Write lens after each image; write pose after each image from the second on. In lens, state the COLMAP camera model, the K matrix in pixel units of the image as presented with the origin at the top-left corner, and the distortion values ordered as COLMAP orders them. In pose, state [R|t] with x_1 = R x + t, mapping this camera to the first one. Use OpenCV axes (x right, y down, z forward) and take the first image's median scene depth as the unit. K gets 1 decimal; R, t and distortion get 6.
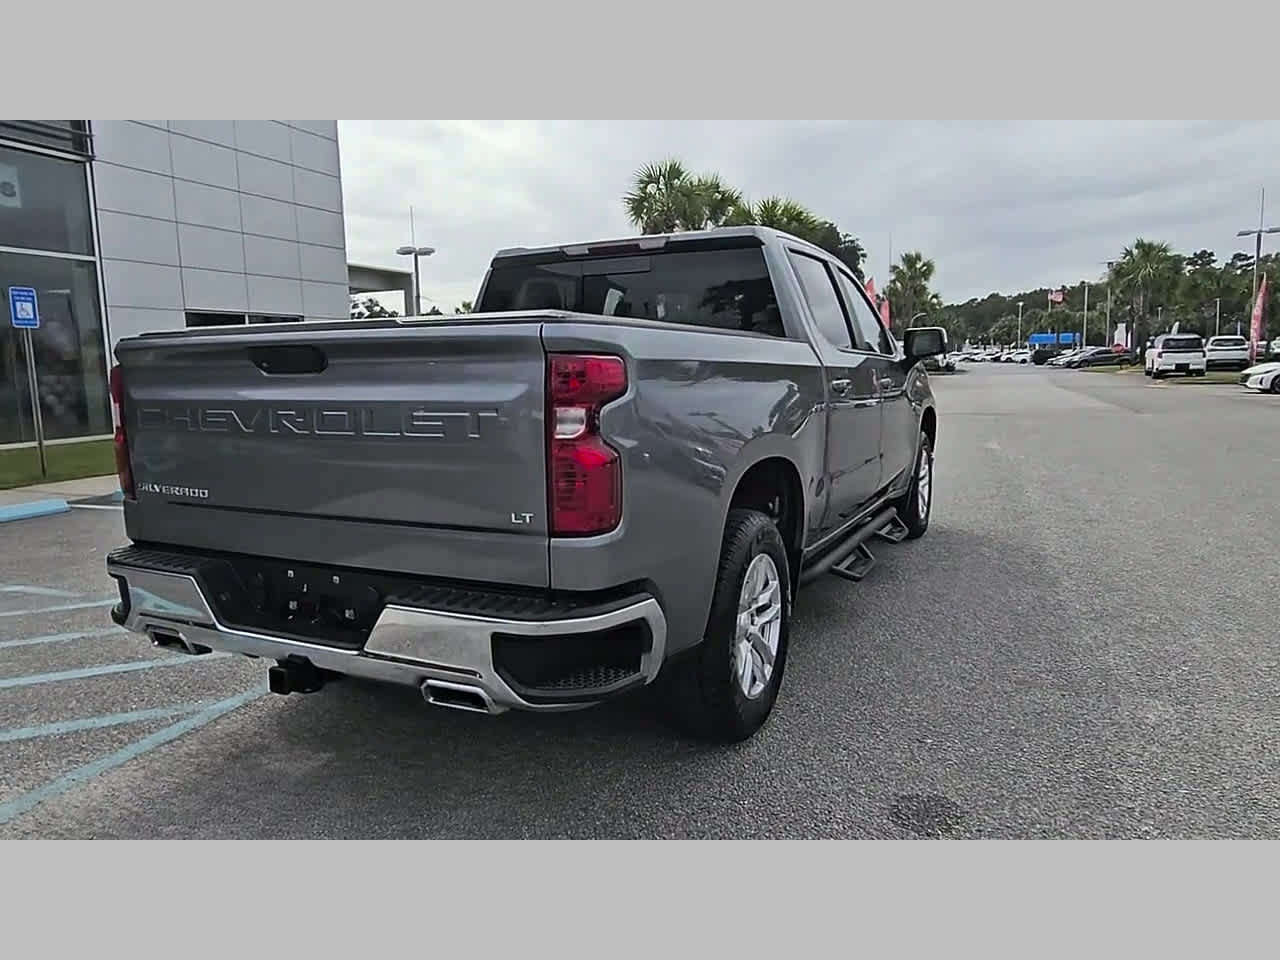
lens RADIAL K [[881.2, 0, 615.5], [0, 881.2, 482.8], [0, 0, 1]] dist [0.006730, -0.002446]
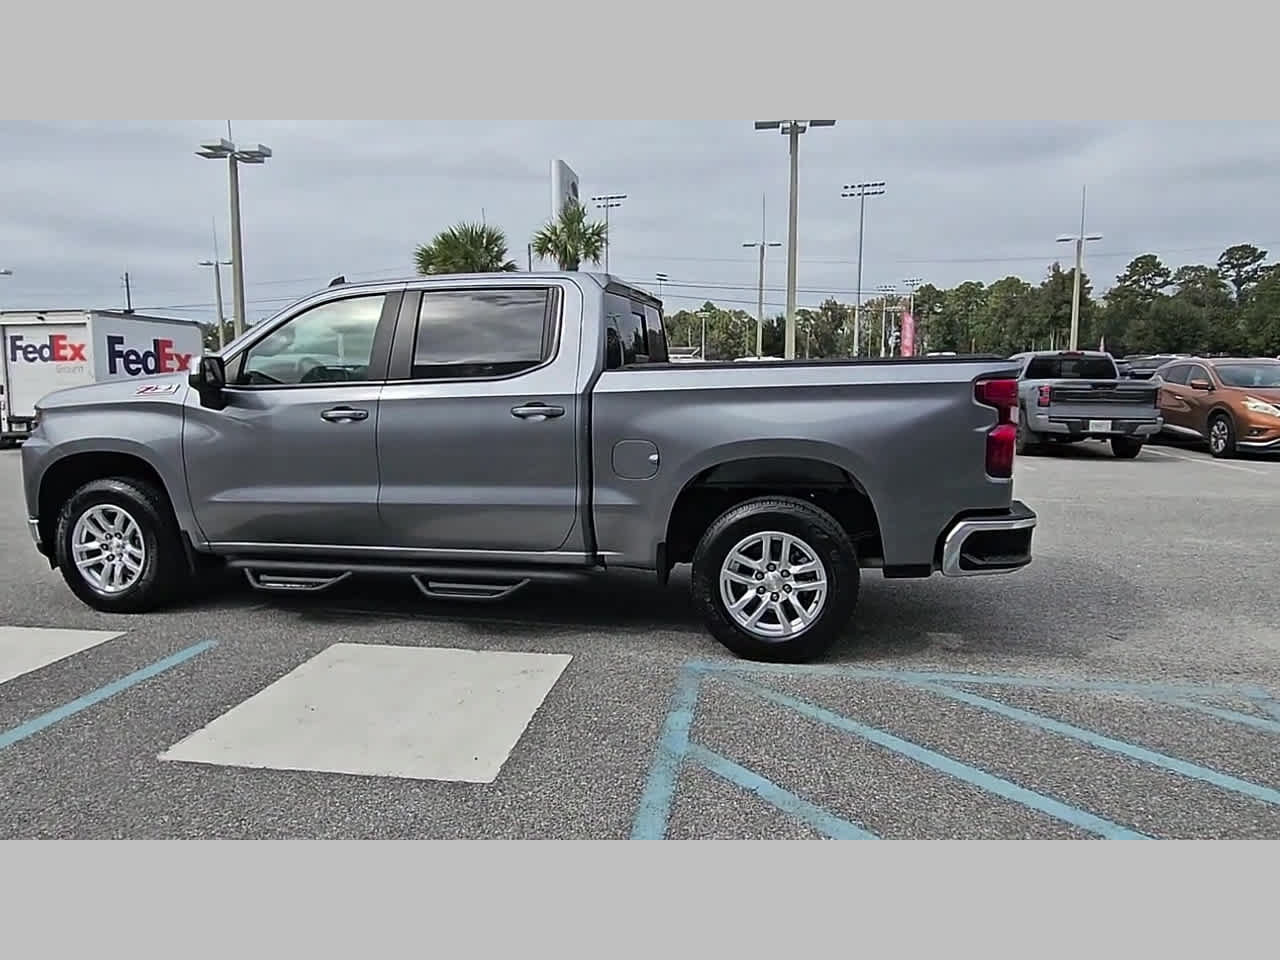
lens RADIAL K [[883.2, 0, 622.7], [0, 883.2, 482.0], [0, 0, 1]] dist [0.006048, -0.002877]
pose [[-0.243333, -0.092557, 0.965517, -1.100379], [0.142042, 0.981304, 0.129868, -0.151288], [-0.959486, 0.168745, -0.225637, 1.201200]]
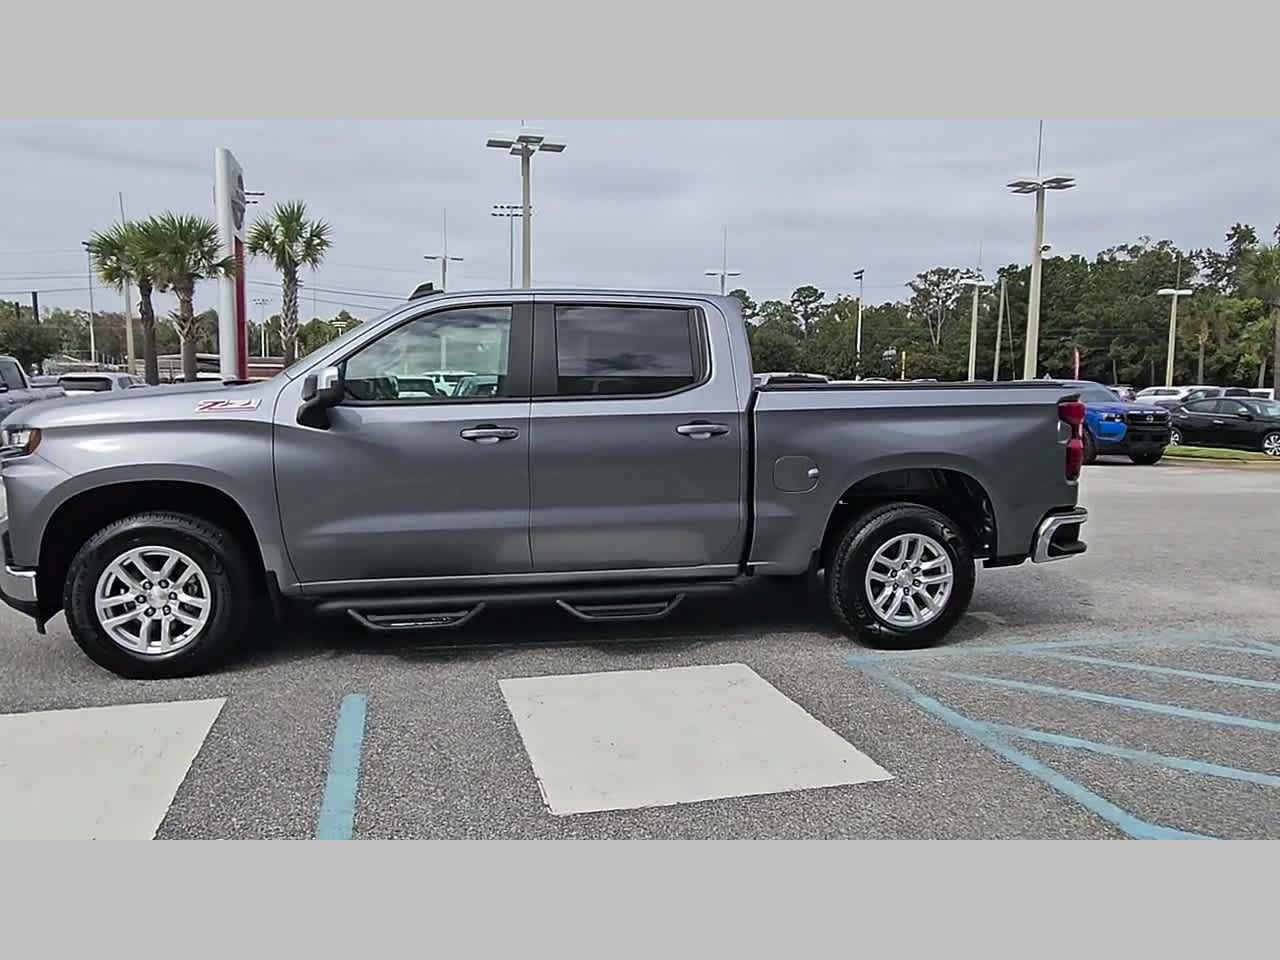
lens RADIAL K [[883.2, 0, 622.7], [0, 883.2, 482.0], [0, 0, 1]] dist [0.006048, -0.002877]
pose [[-0.612585, -0.065433, 0.787692, -0.871313], [0.112062, 0.979311, 0.168501, -0.232035], [-0.782421, 0.191492, -0.592578, 1.717532]]
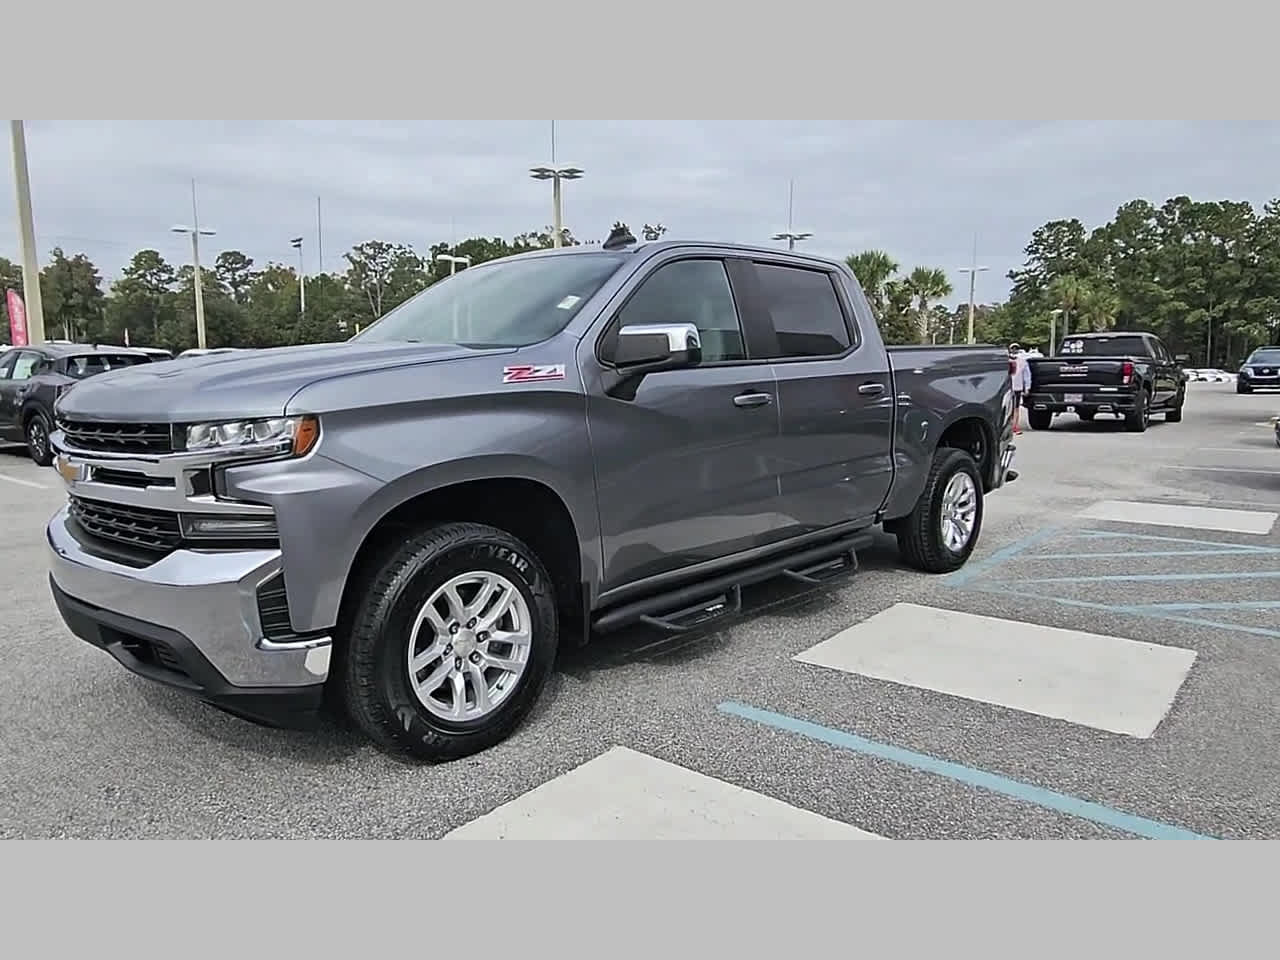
lens RADIAL K [[883.2, 0, 622.7], [0, 883.2, 482.0], [0, 0, 1]] dist [0.006048, -0.002877]
pose [[-0.960534, -0.010756, 0.277955, -0.164652], [0.062740, 0.965125, 0.254159, -0.289189], [-0.270995, 0.261567, -0.926361, 2.116600]]
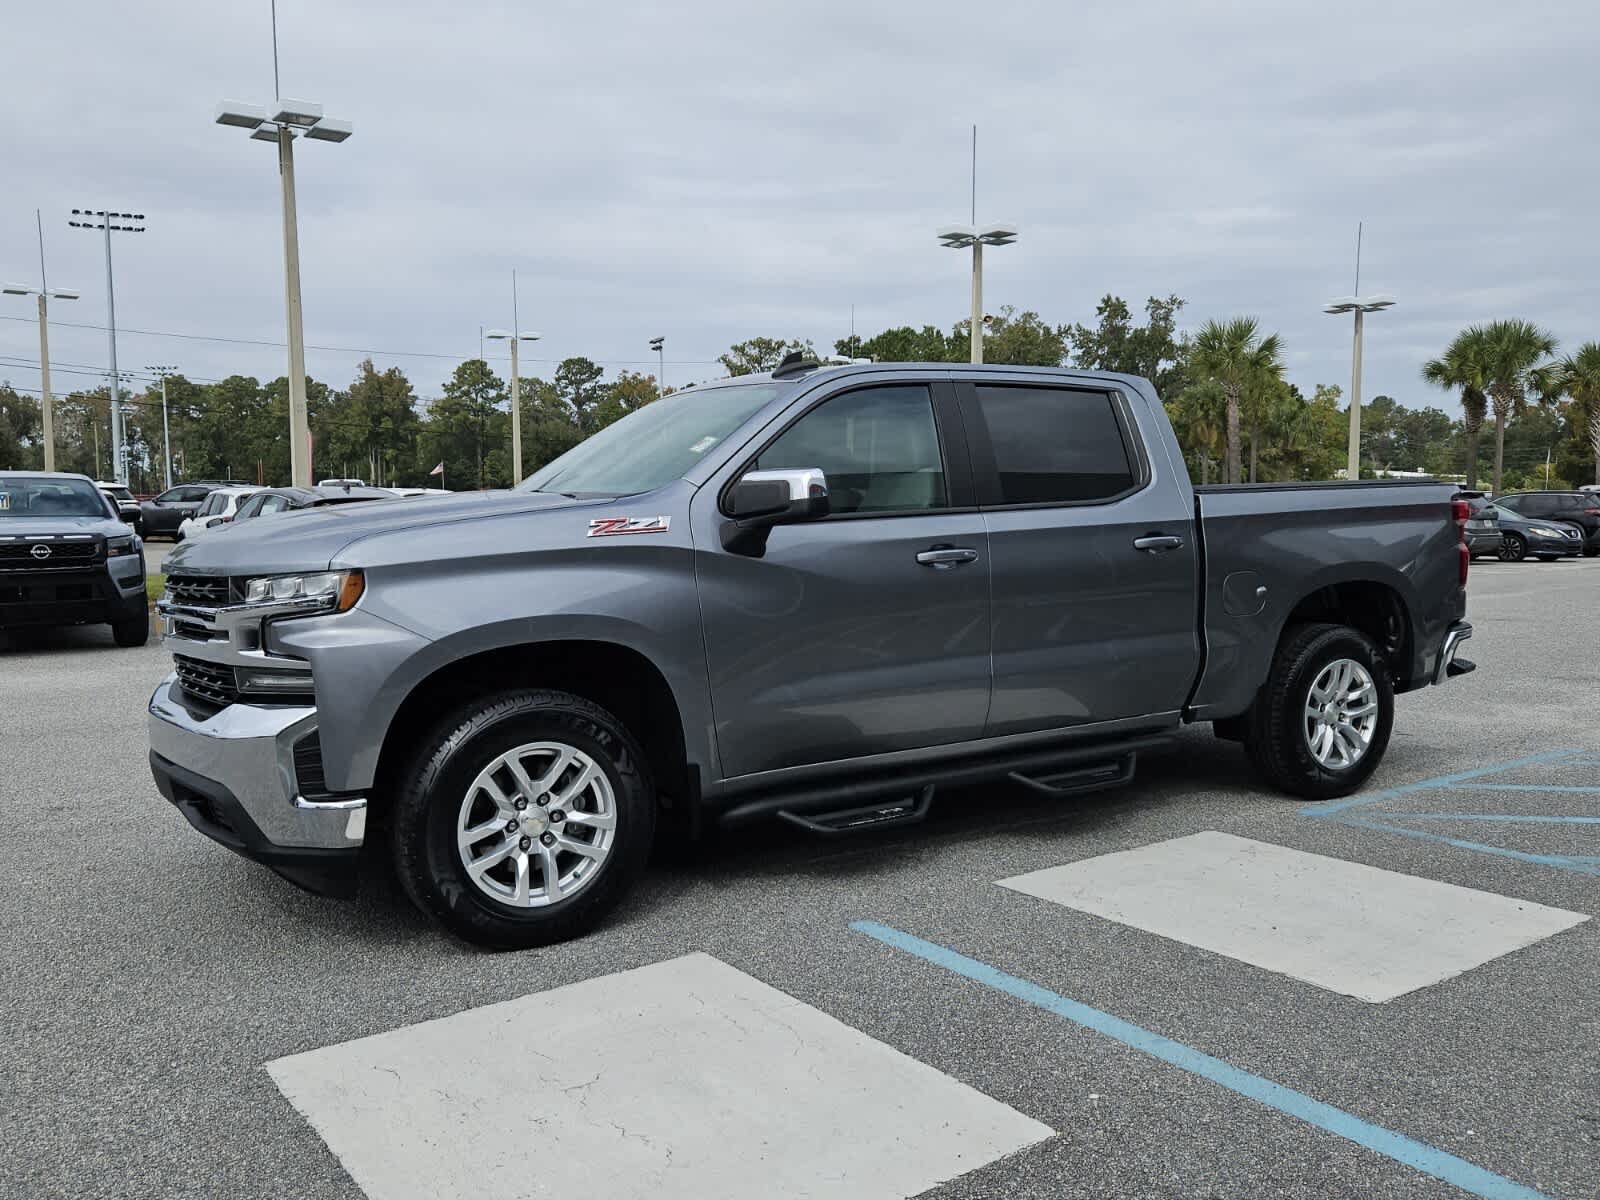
lens RADIAL K [[1289.1, 0, 800.0], [0, 1289.1, 600.0], [0, 0, 1]] dist [0.092031, -0.137931]
pose [[-0.865042, -0.004711, 0.501677, -0.462426], [0.097327, 0.979384, 0.177017, -0.298287], [-0.492168, 0.201954, -0.846750, 2.194087]]
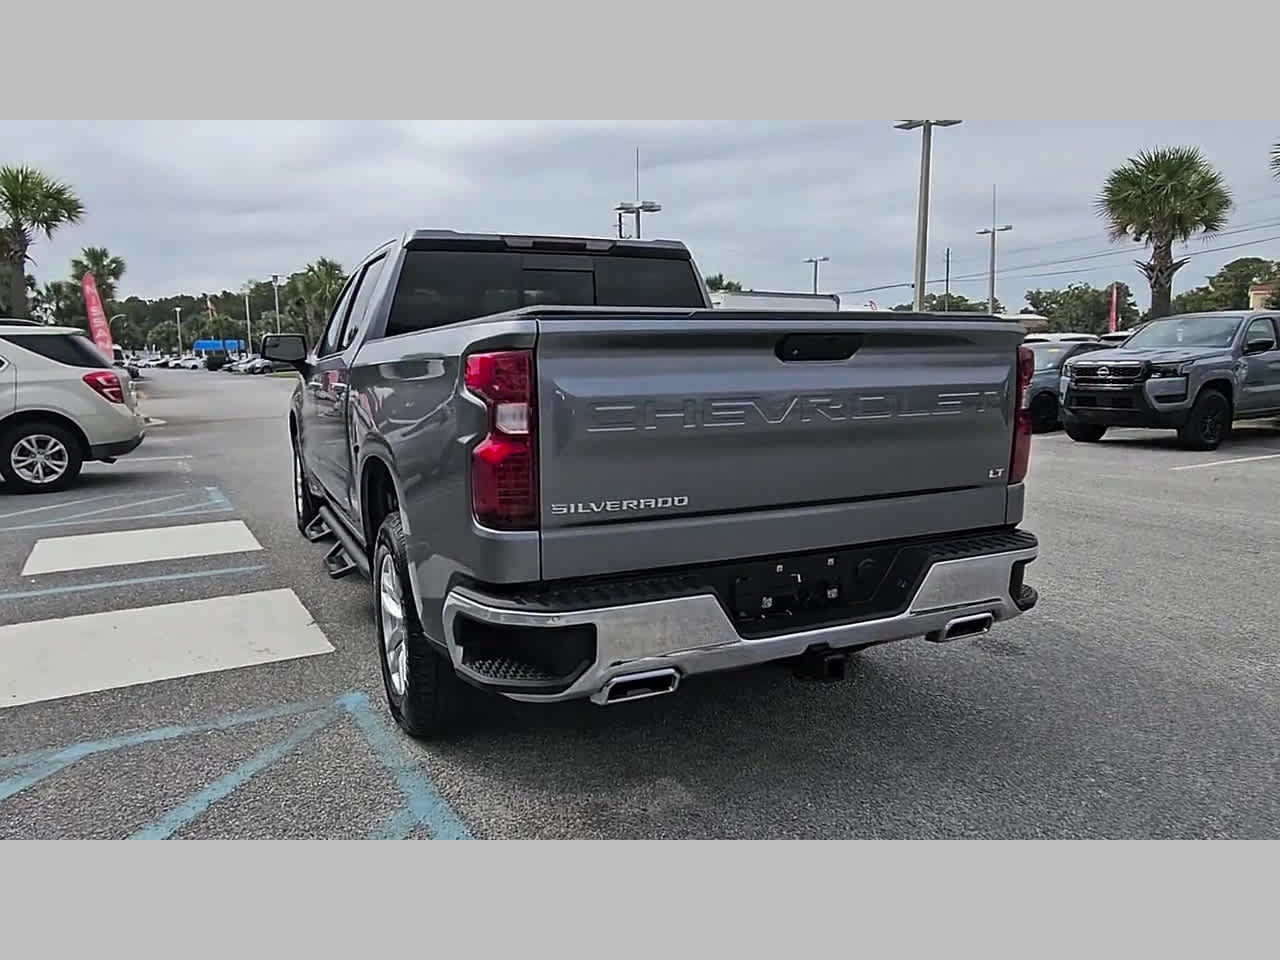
lens RADIAL K [[881.2, 0, 615.5], [0, 881.2, 482.8], [0, 0, 1]] dist [0.006730, -0.002446]
pose [[0.615976, -0.100906, 0.781276, -0.690003], [0.106600, 0.993317, 0.044247, -0.029599], [-0.780519, 0.056030, 0.622616, 0.298627]]
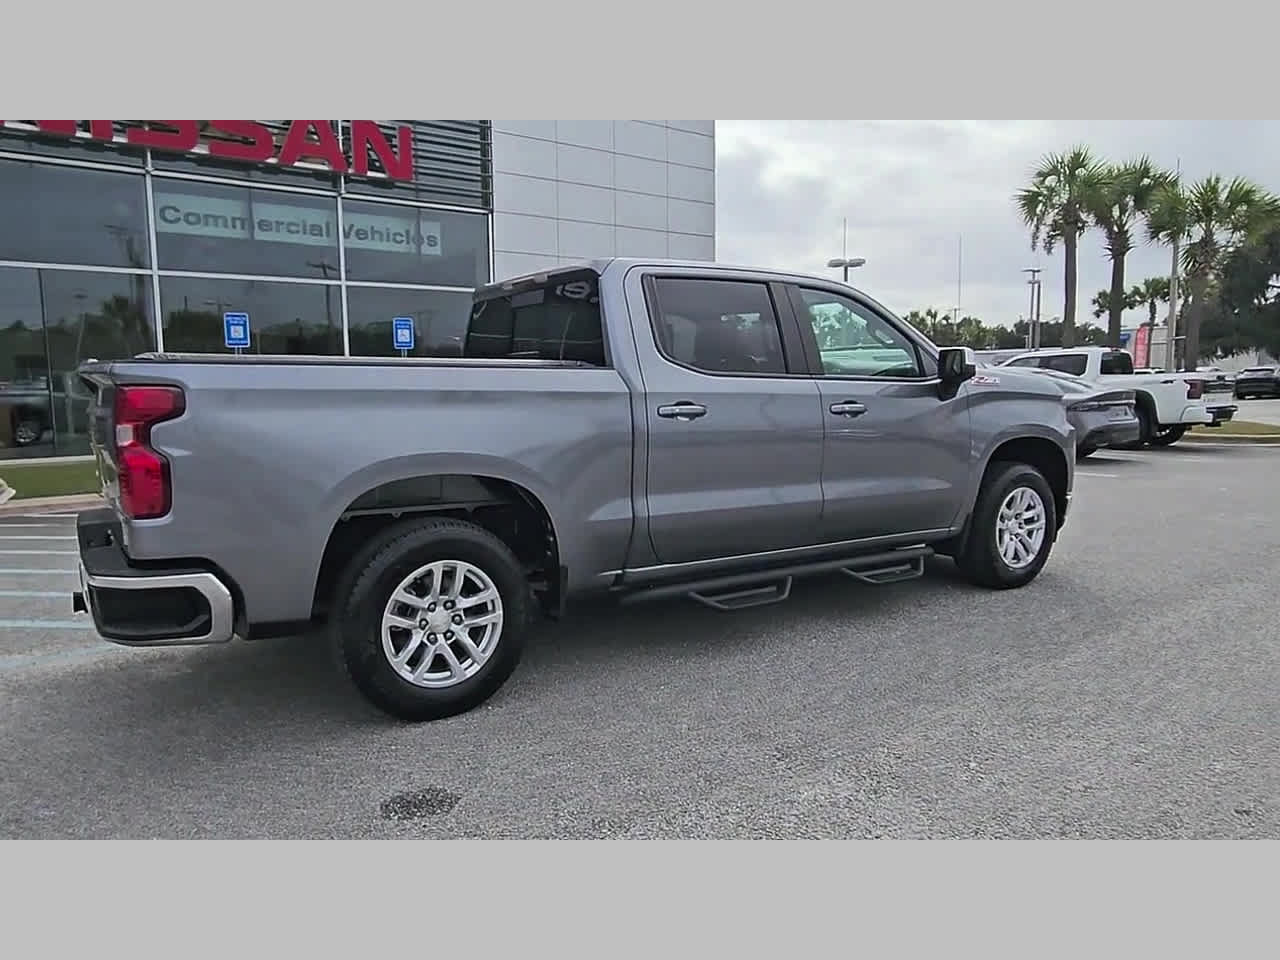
lens RADIAL K [[883.2, 0, 622.7], [0, 883.2, 482.0], [0, 0, 1]] dist [0.006048, -0.002877]
pose [[0.863780, 0.066117, -0.499513, 0.602660], [-0.072197, 0.997365, 0.007168, -0.028371], [0.498670, 0.029871, 0.866277, 0.087010]]
